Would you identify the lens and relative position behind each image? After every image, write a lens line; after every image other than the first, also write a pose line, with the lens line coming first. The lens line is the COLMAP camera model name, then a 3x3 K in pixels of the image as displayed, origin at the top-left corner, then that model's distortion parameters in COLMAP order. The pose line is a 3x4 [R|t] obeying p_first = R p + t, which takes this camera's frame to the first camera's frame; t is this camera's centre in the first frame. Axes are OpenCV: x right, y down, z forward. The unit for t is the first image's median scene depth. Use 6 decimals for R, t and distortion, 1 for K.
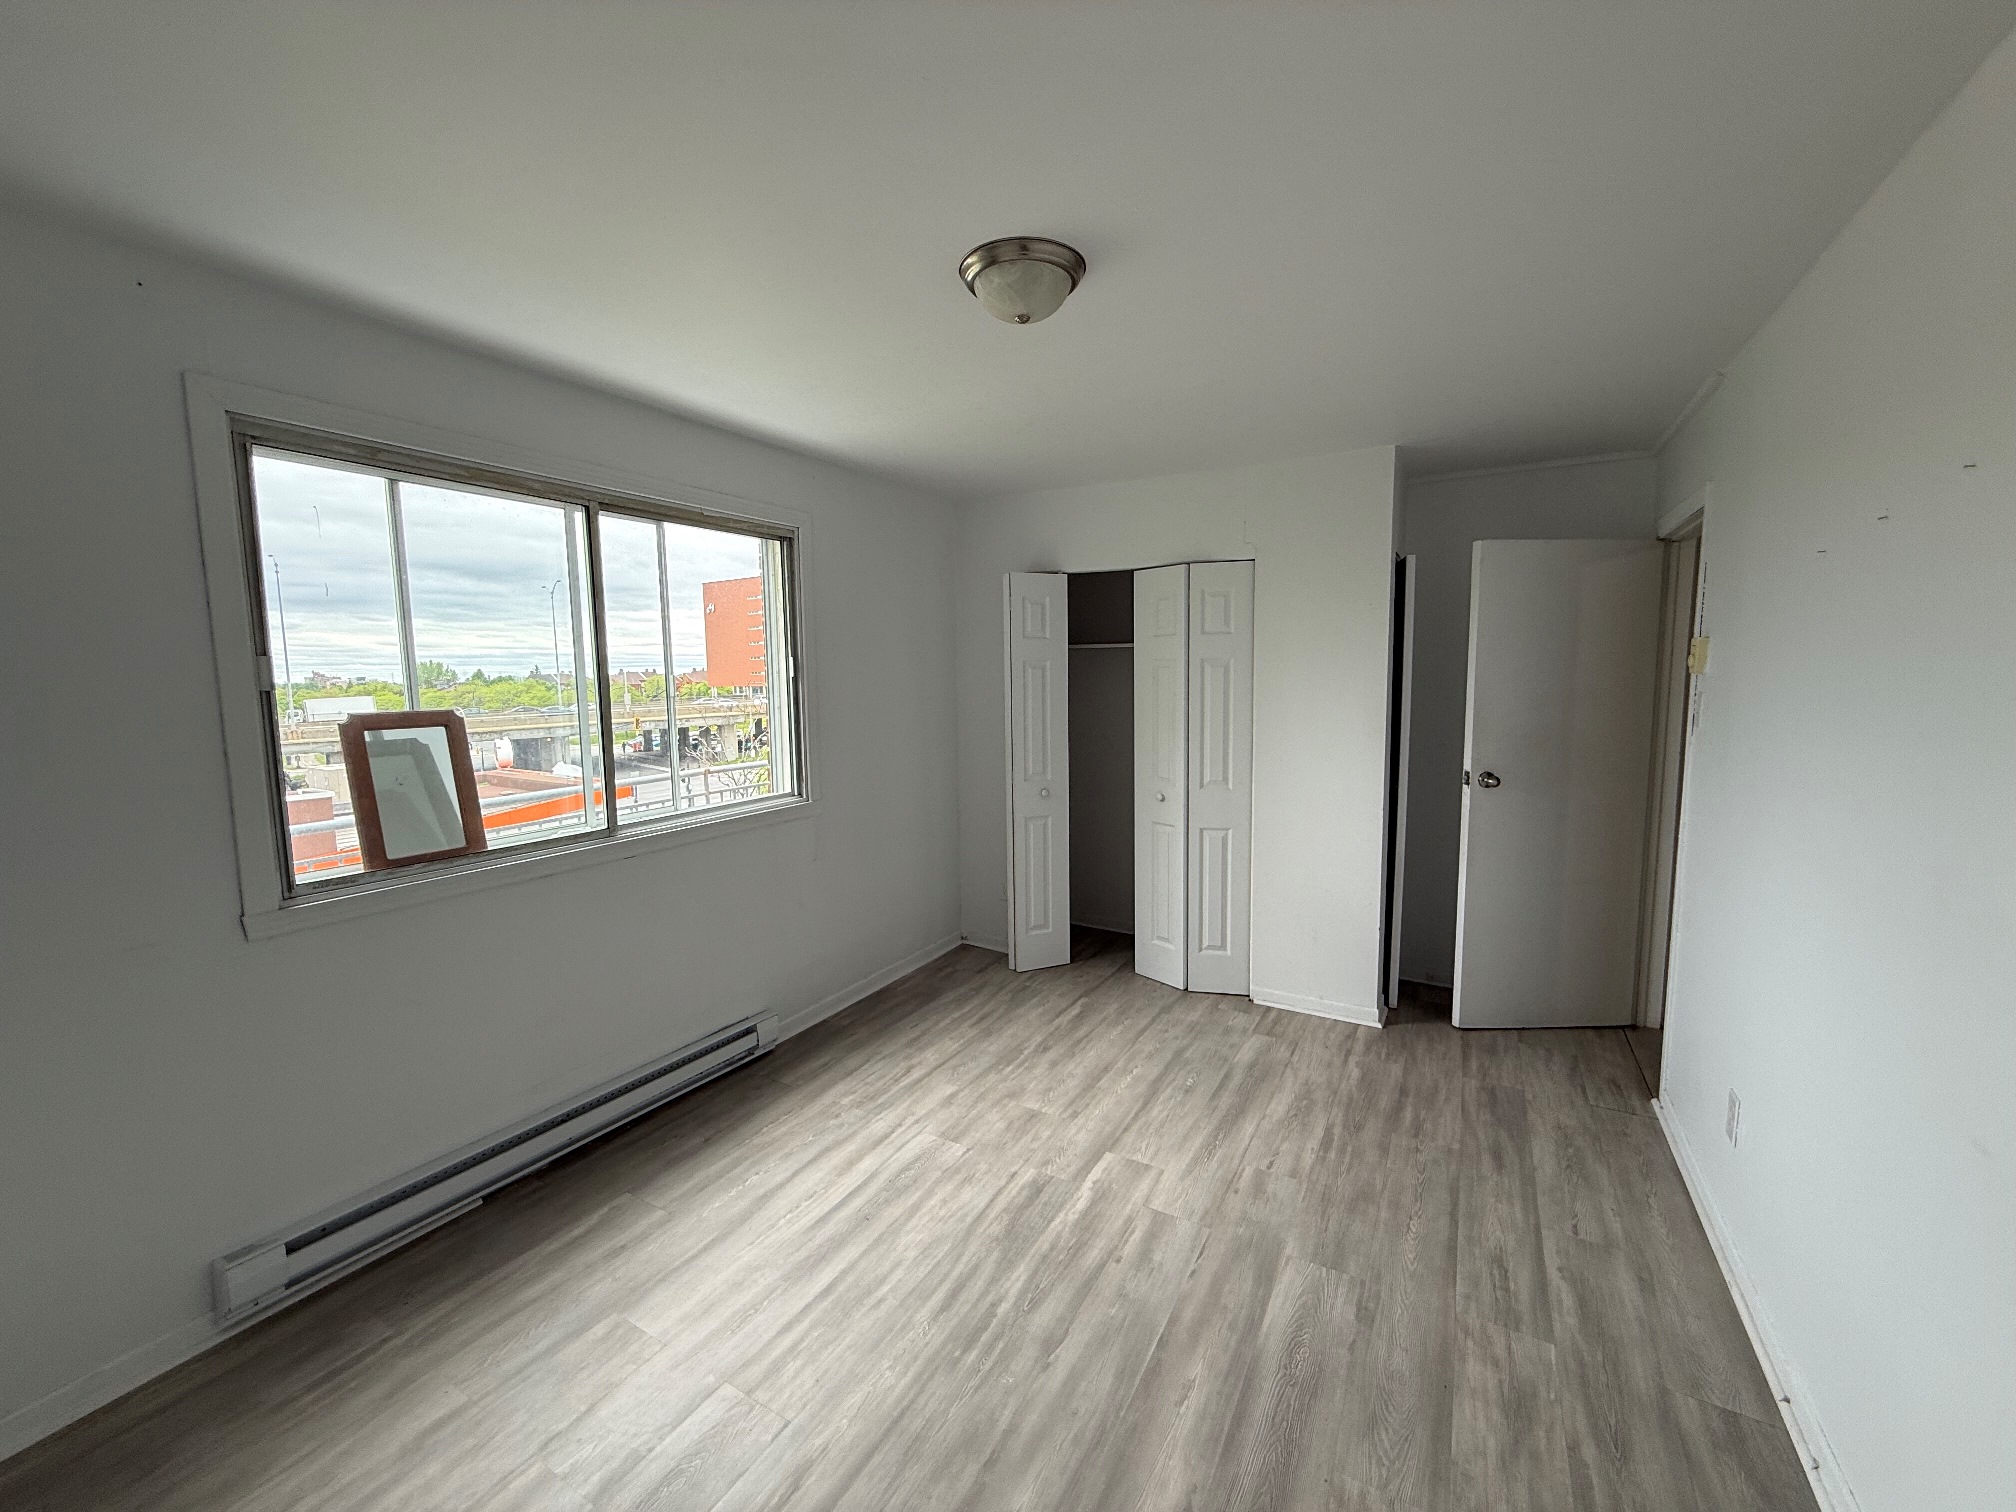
lens RADIAL K [[787.2, 0, 1008.0], [0, 787.2, 756.0], [0, 0, 1]] dist [-0.000425, 0.000201]
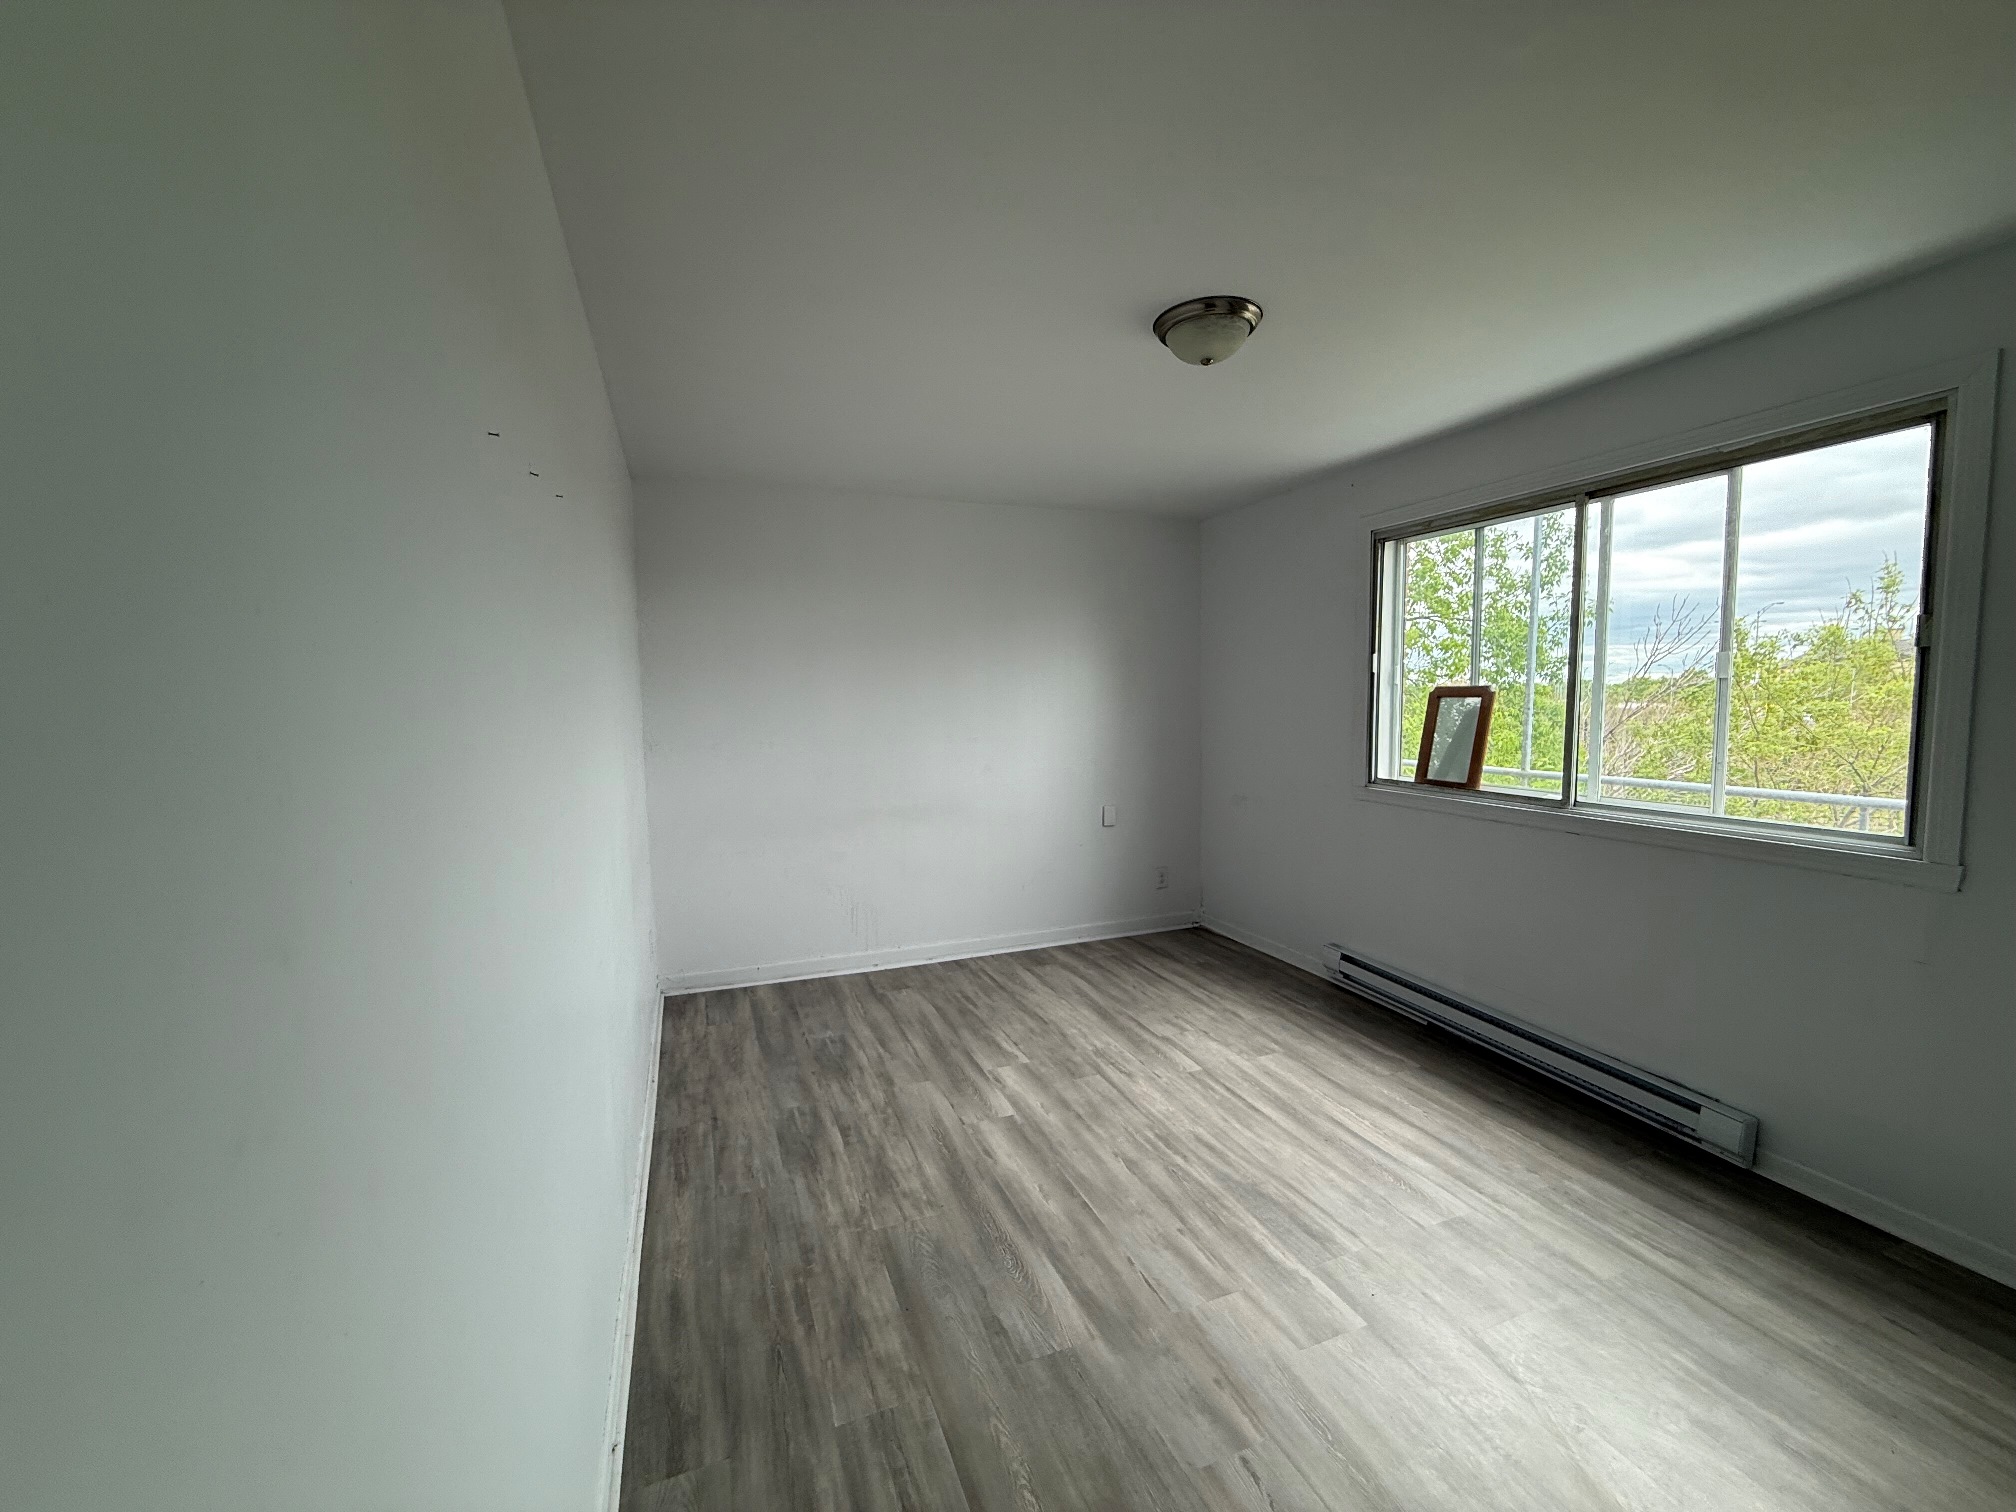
lens RADIAL K [[787.2, 0, 1008.0], [0, 787.2, 756.0], [0, 0, 1]] dist [-0.000425, 0.000201]
pose [[-0.608140, 0.086178, -0.789138, 1.073625], [-0.061187, 0.986044, 0.154834, -0.118377], [0.791468, 0.142446, -0.594380, 1.396918]]
